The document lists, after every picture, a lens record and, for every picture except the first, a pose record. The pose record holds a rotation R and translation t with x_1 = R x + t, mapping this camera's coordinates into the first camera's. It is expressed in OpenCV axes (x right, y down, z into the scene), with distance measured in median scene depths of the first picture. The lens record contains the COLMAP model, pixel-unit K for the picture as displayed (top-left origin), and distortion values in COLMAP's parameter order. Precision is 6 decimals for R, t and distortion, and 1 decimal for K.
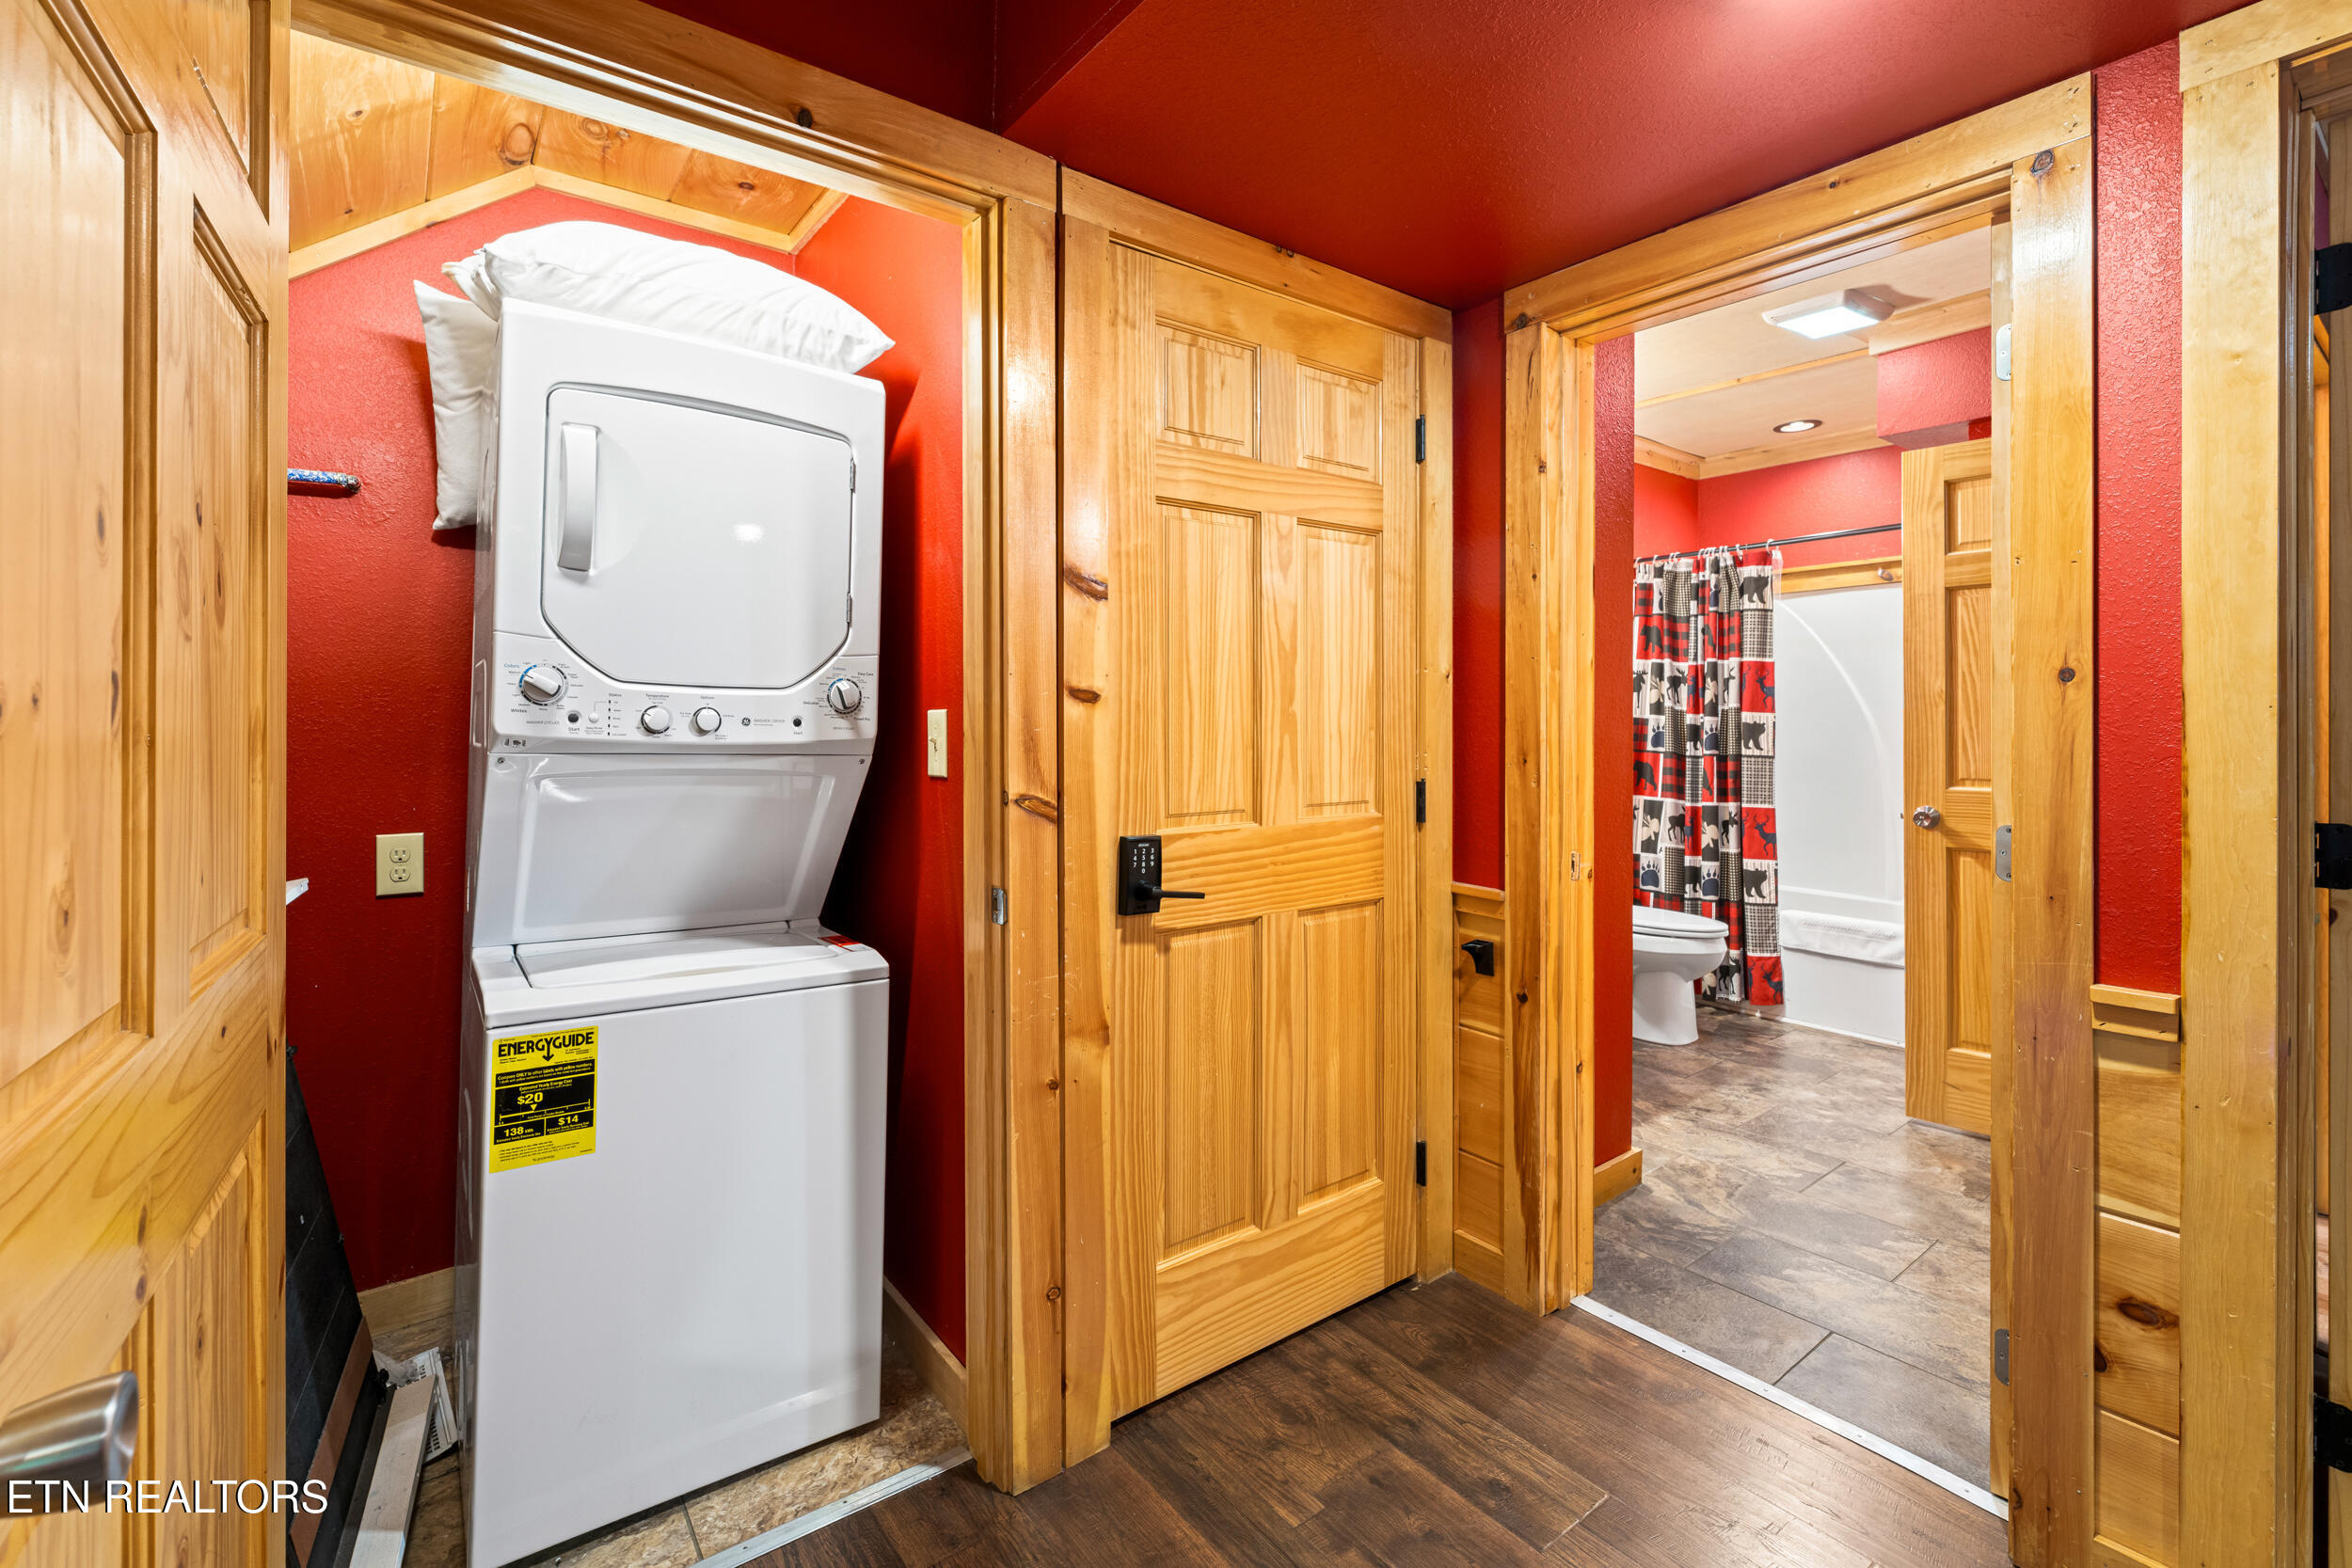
lens RADIAL K [[1037.8, 0, 1177.6], [0, 1037.8, 744.3], [0, 0, 1]] dist [-0.009813, 0.000058]
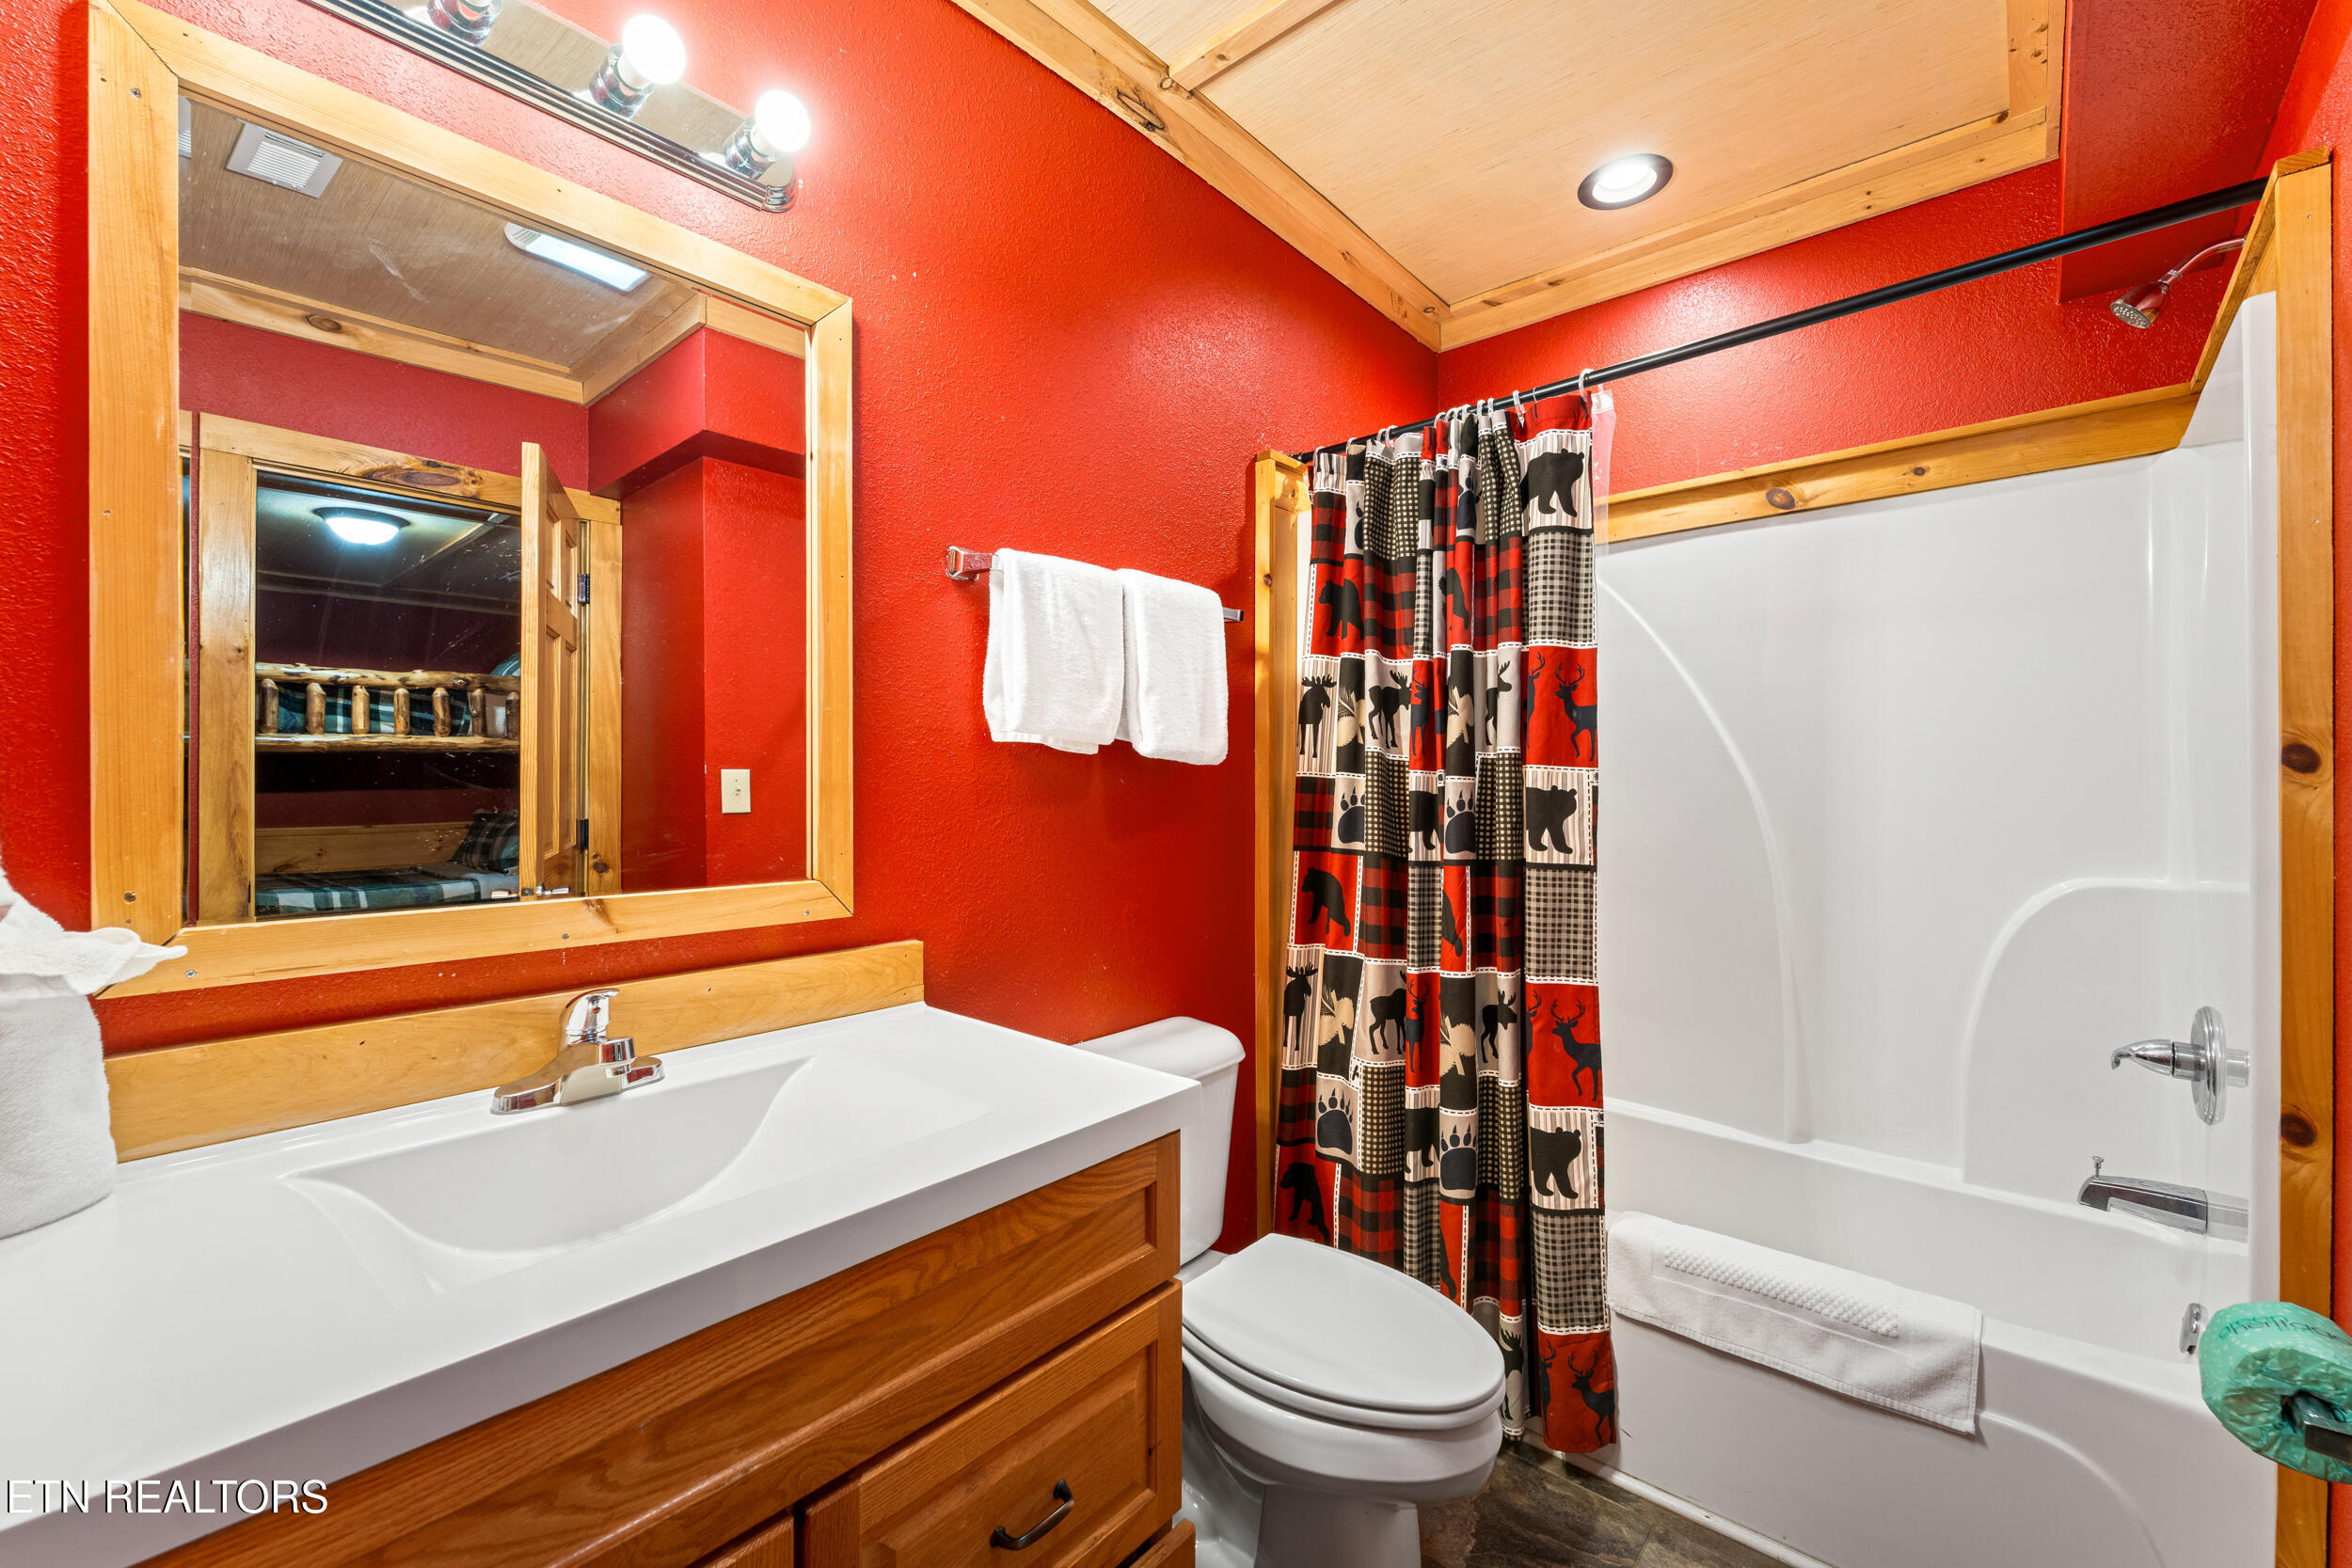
lens RADIAL K [[970.3, 0, 1177.0], [0, 970.3, 811.7], [0, 0, 1]] dist [-0.001046, -0.000247]
pose [[0.980568, 0.001693, 0.196175, 0.314334], [-0.001410, 0.999998, -0.001584, -0.010267], [-0.196177, 0.001277, 0.980568, 0.614996]]
